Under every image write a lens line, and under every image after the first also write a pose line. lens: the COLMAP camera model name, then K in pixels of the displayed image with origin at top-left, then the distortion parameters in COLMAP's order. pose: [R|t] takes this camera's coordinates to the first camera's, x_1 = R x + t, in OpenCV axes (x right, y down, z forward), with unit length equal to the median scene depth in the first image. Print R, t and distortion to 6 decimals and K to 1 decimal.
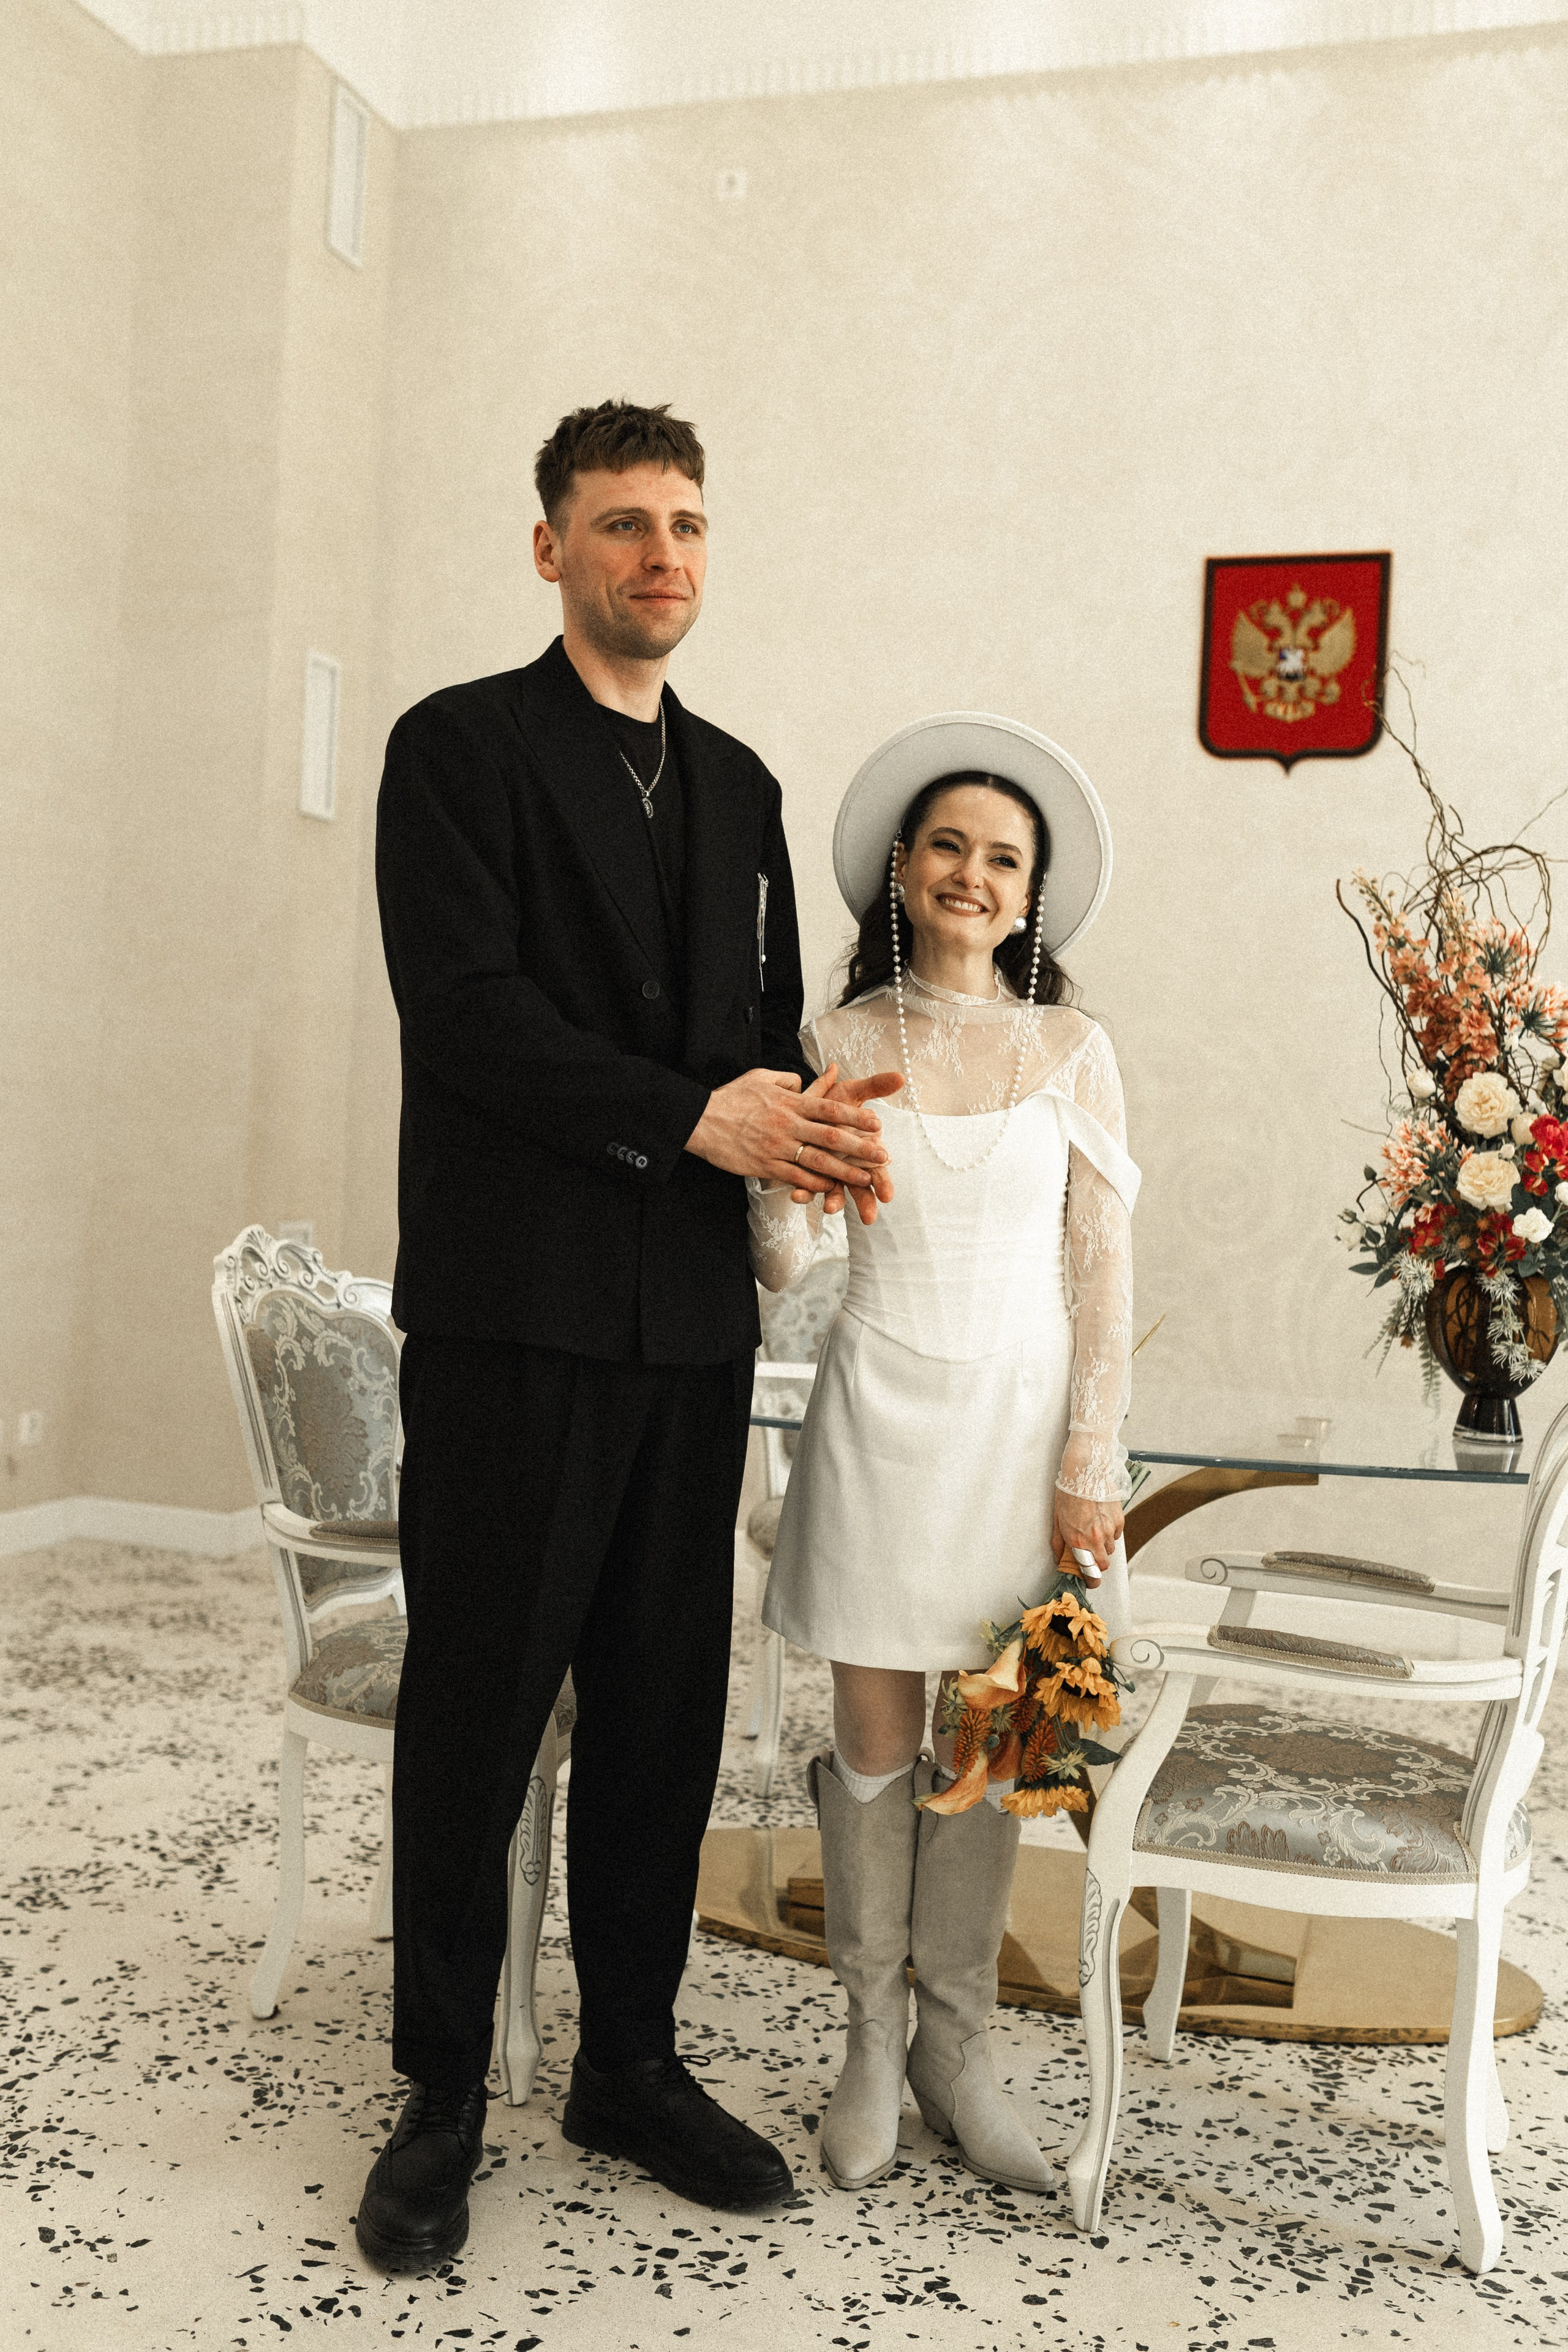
lens RADIAL K [[2334.5, 0, 794.3], [0, 2334.5, 1162.7], [0, 0, 1]] dist [0.002978, 0.001259]
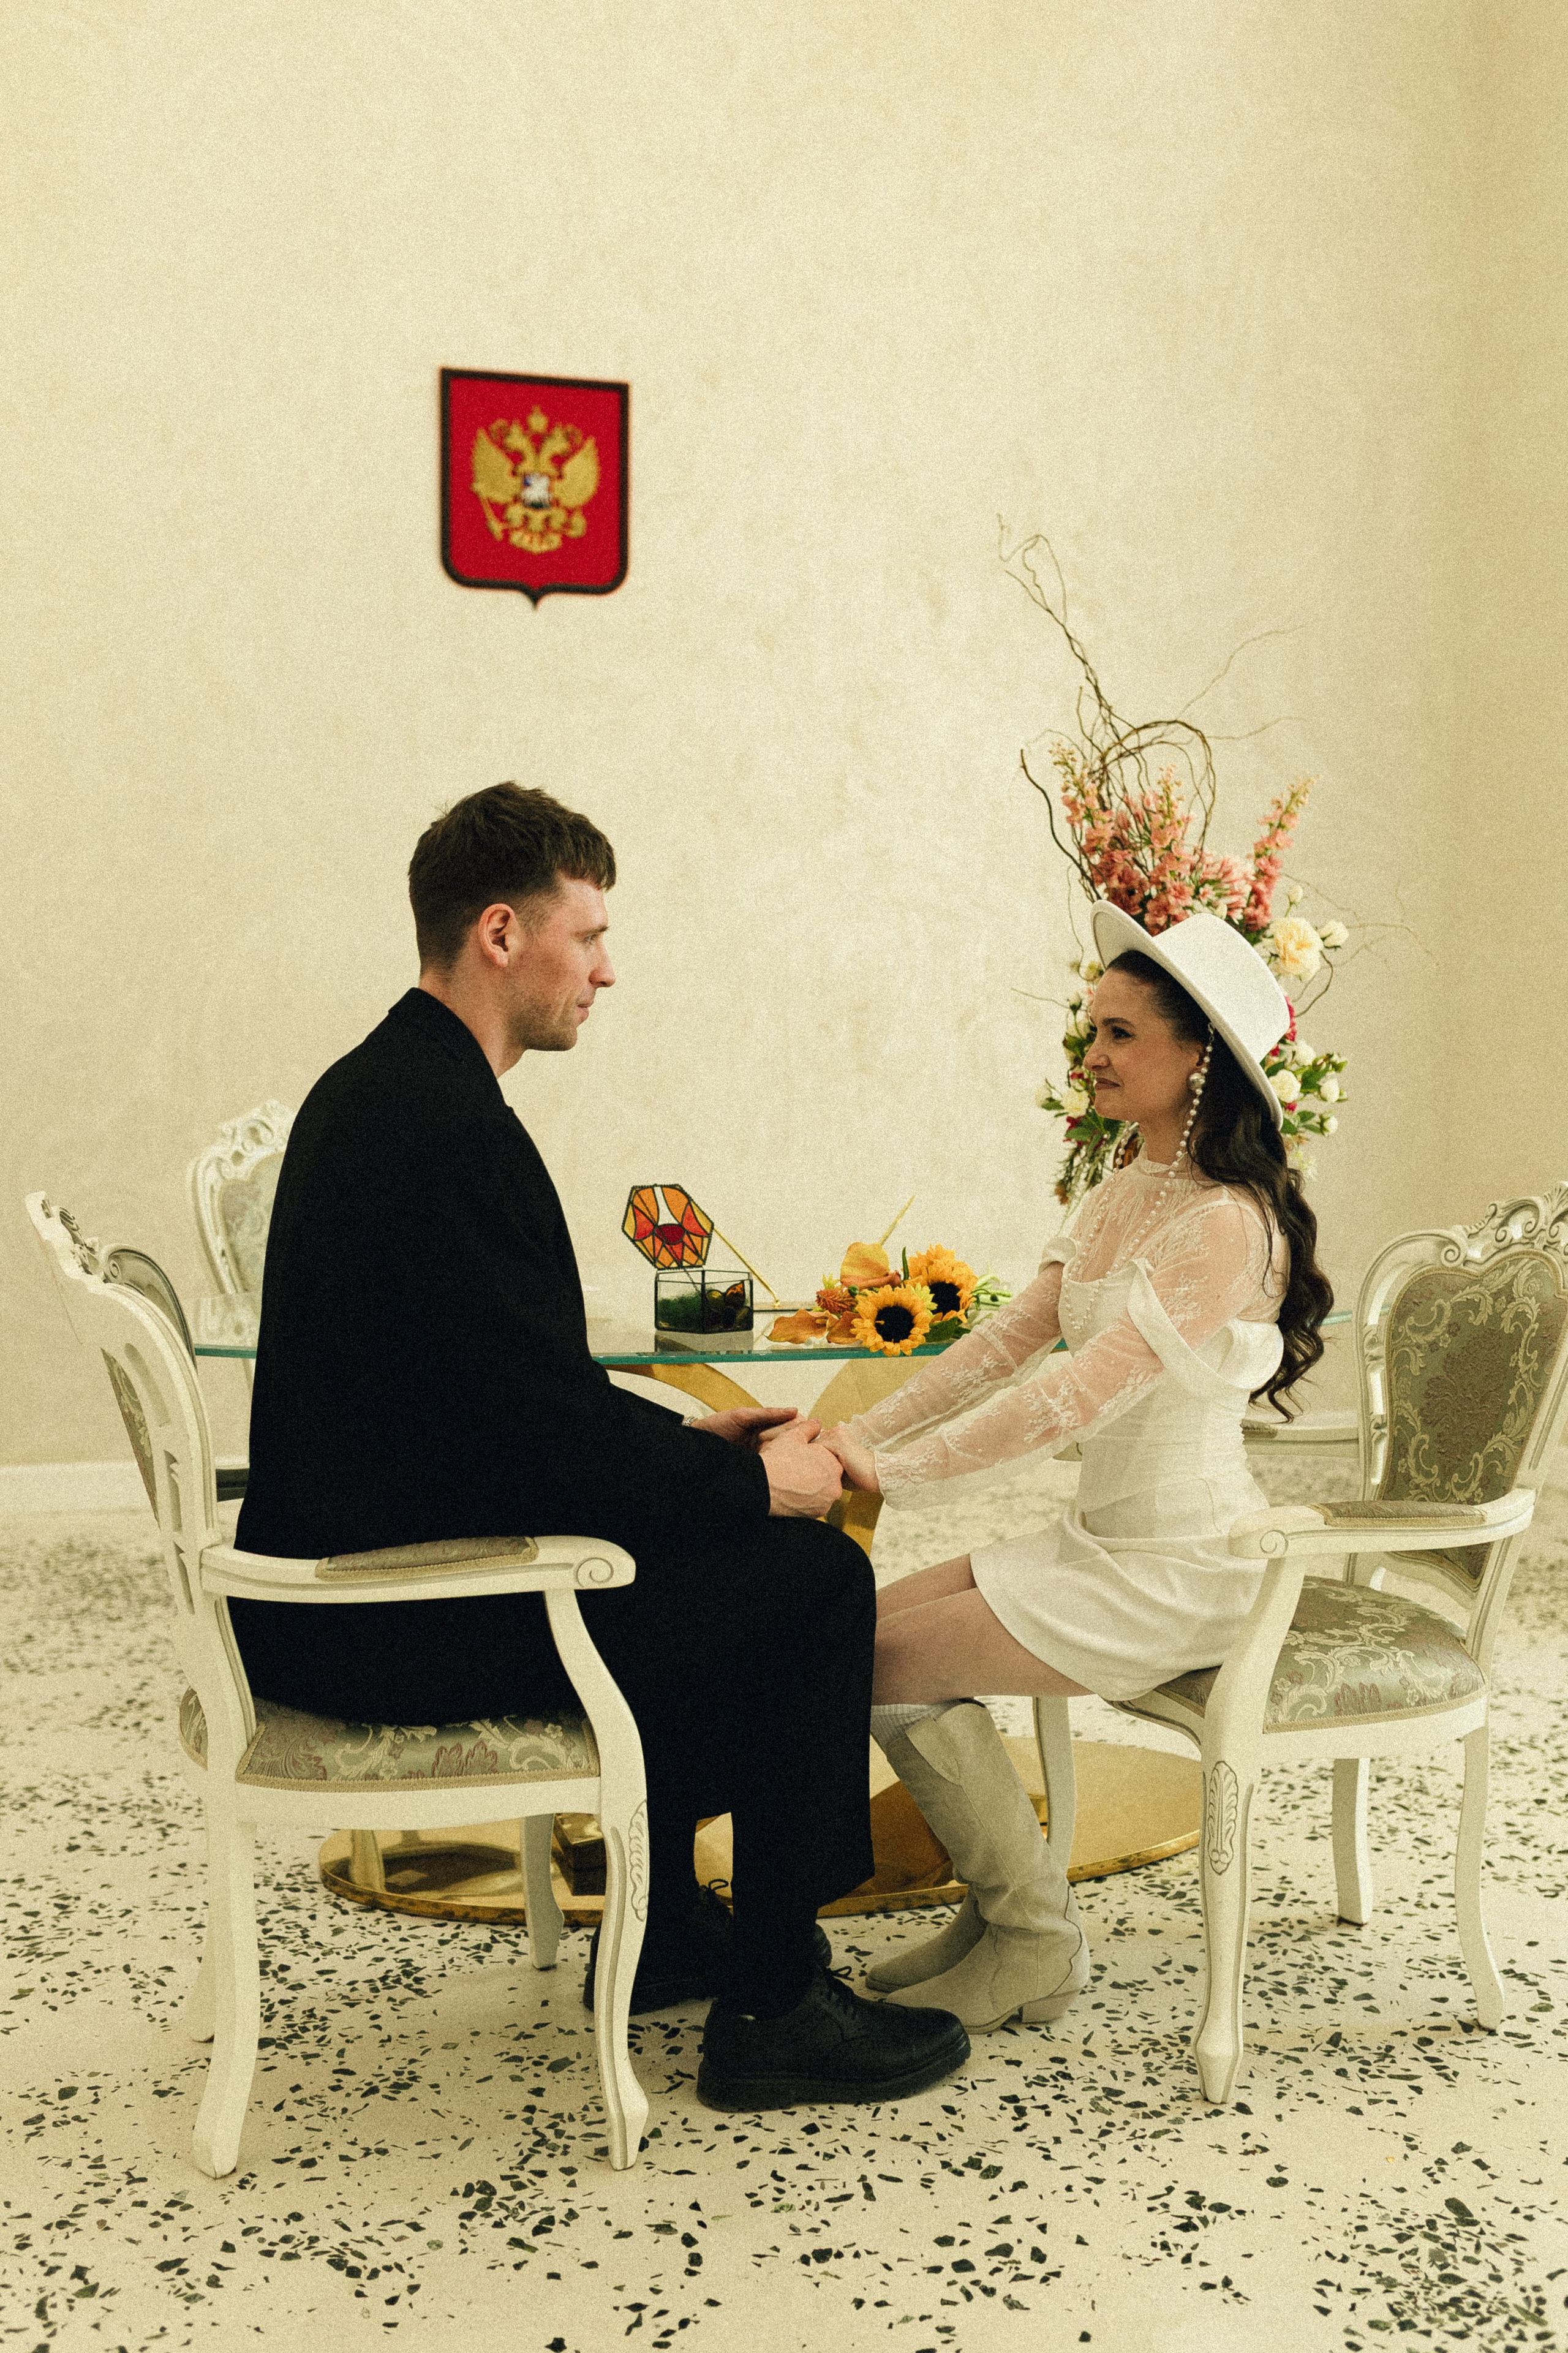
lens RADIAL K [[2319.7, 0, 818.1], [0, 2319.7, 1196.0], [0, 0, 1]] dist [-0.000133, 0.005633]
pose [[0.817319, -0.091082, 0.568941, -0.465983], [0.035399, 0.993499, 0.108197, -0.045475], [-0.575097, -0.068292, 0.815230, 0.246819]]
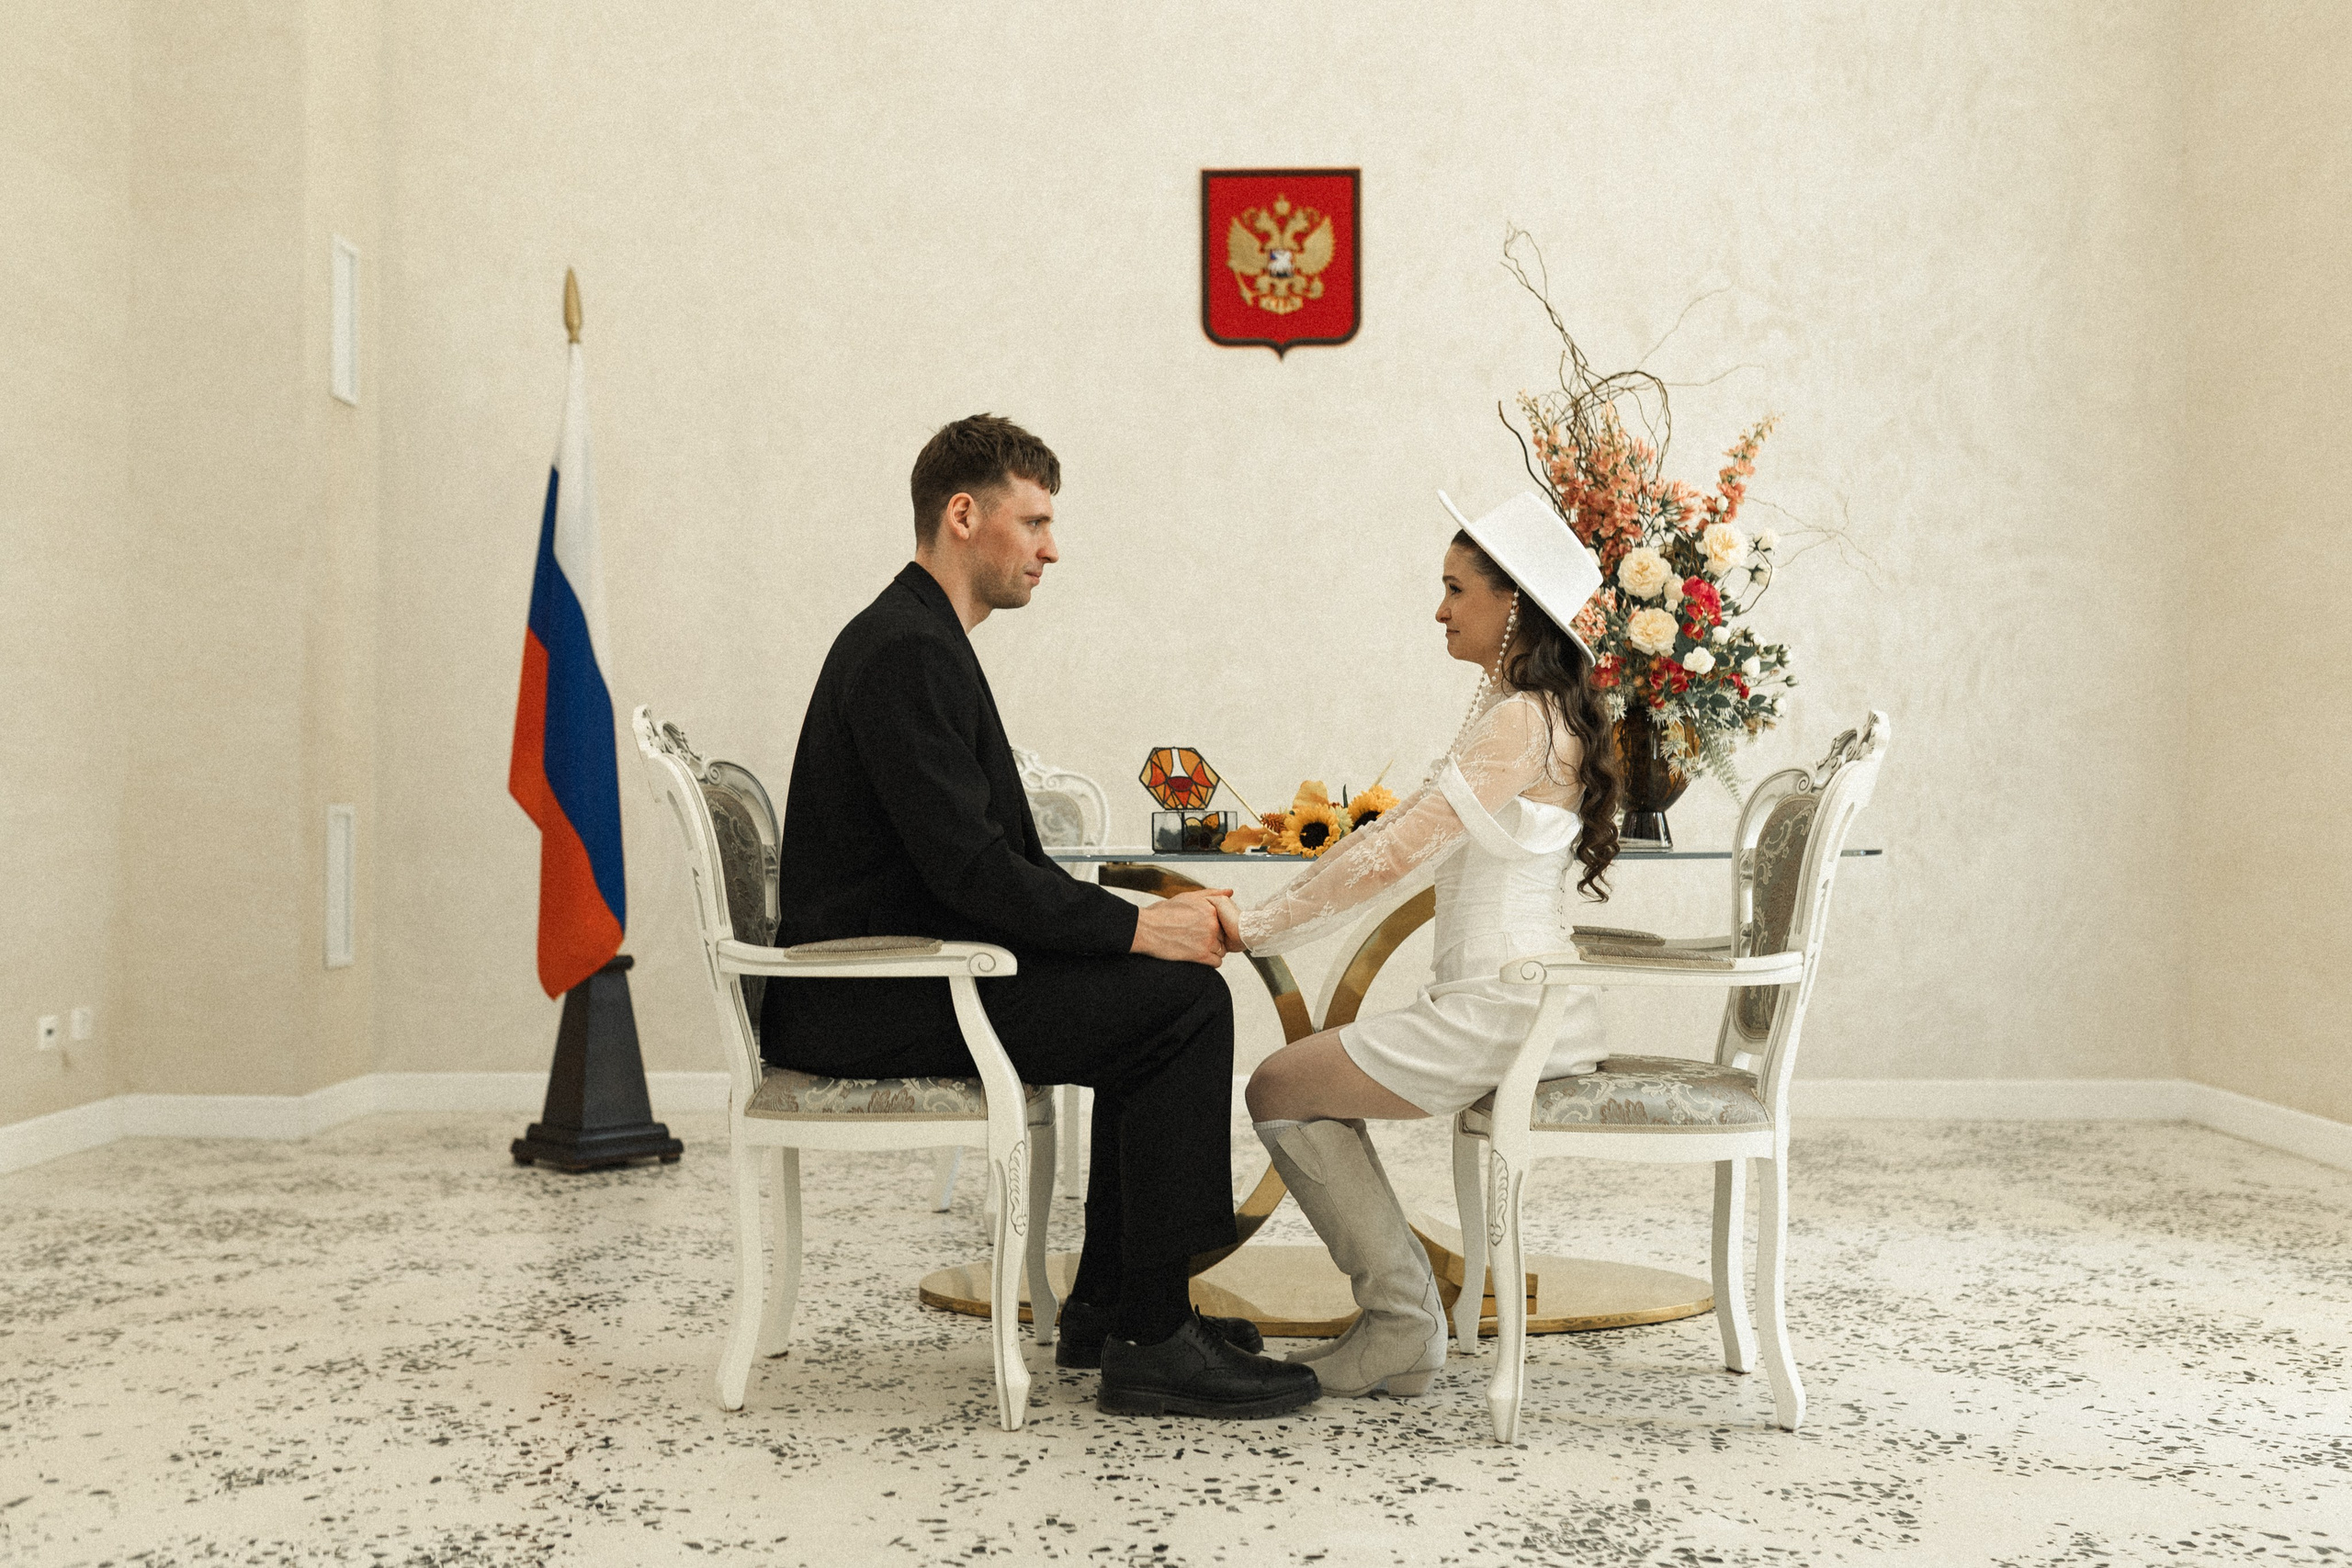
lens RADIAL K [[2318.7, 0, 1199.7], [0, 2318.7, 786.6], [0, 0, 1]] dist [-0.000133, 0.005633]
pose [[0.952326, -0.045936, 0.301603, -0.320476], [0.051571, 0.998612, -0.010742, 0.093432], [-0.300691, 0.025784, 0.953373, -0.113766]]
